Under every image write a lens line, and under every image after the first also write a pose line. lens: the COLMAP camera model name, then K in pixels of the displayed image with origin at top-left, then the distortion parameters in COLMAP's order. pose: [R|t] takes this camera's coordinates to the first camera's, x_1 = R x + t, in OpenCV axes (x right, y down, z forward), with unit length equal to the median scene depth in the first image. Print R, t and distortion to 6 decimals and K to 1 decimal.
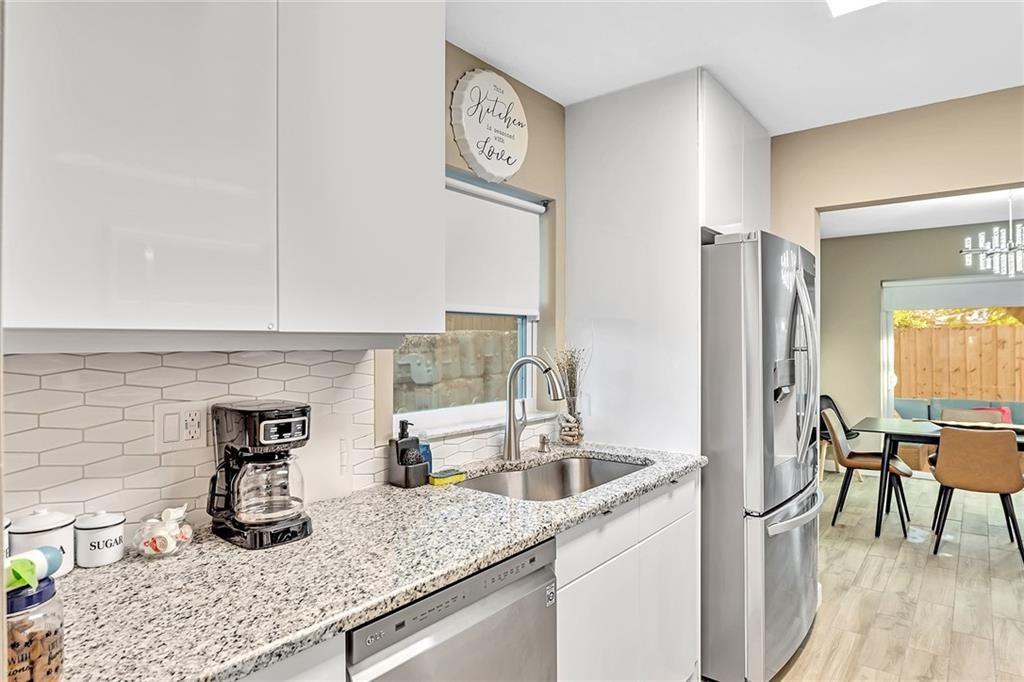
lens RADIAL K [[557.8, 0, 554.3], [0, 557.8, 336.3], [0, 0, 1]] dist [0.000334, -0.002692]
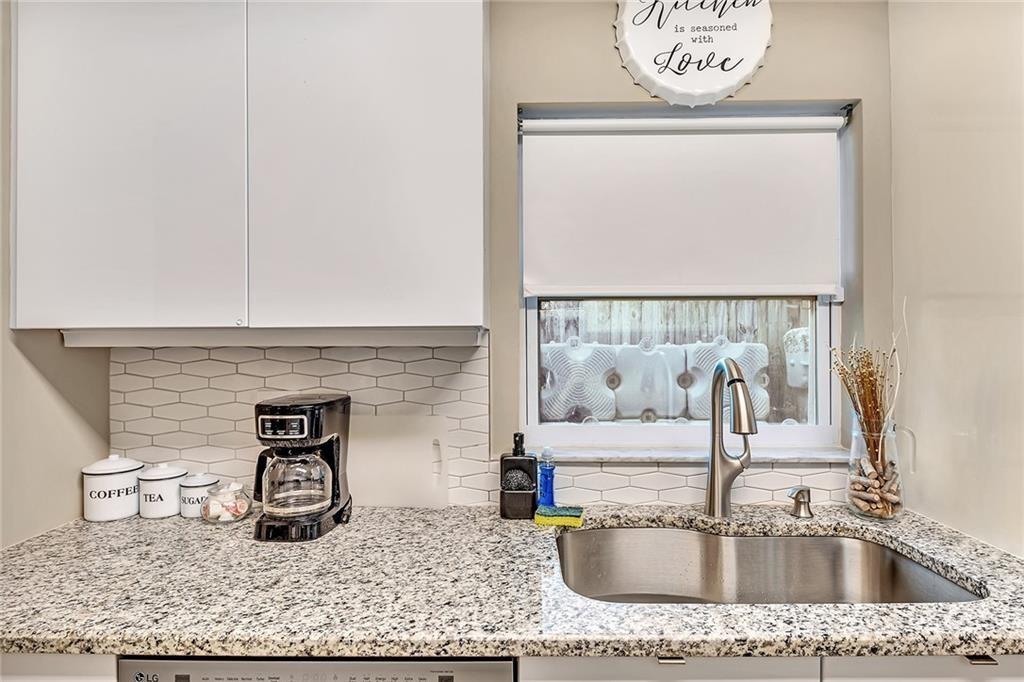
lens RADIAL K [[557.8, 0, 554.3], [0, 557.8, 336.3], [0, 0, 1]] dist [0.000334, -0.002692]
pose [[0.593259, -0.007435, -0.804977, 0.453810], [0.010932, 0.999940, -0.001179, 0.010412], [0.804937, -0.008101, 0.593305, 0.600697]]
